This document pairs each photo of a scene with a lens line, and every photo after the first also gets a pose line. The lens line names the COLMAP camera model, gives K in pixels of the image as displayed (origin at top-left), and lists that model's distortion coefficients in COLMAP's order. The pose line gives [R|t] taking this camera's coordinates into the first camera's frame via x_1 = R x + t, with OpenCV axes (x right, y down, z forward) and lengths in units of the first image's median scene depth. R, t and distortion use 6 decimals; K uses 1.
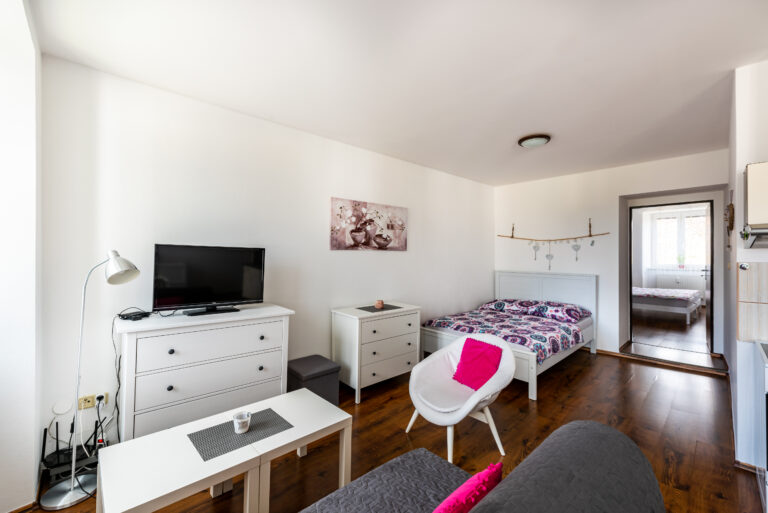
lens RADIAL K [[317.6, 0, 386.4], [0, 317.6, 256.1], [0, 0, 1]] dist [-0.004476, -0.000583]
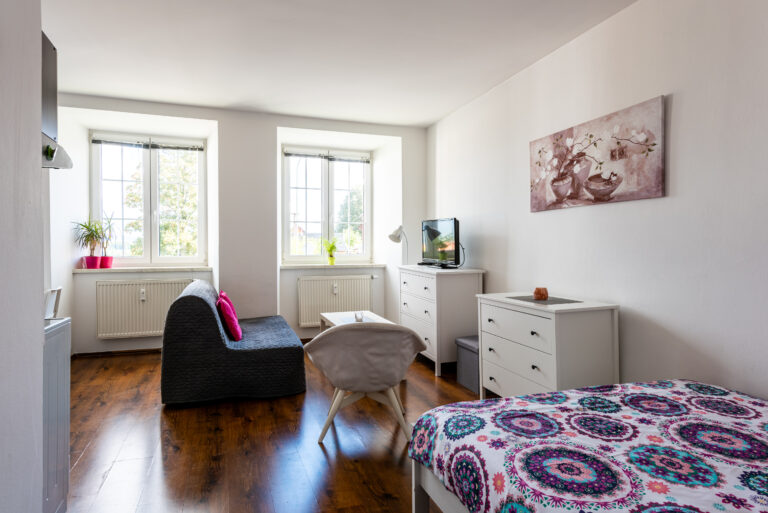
lens RADIAL K [[479.4, 0, 384.4], [0, 479.4, 254.8], [0, 0, 1]] dist [0.000219, -0.000052]
pose [[-0.421495, 0.010087, -0.906775, 0.862214], [-0.003147, 0.999916, 0.012586, 0.058186], [0.906825, 0.008159, -0.421428, 1.003304]]
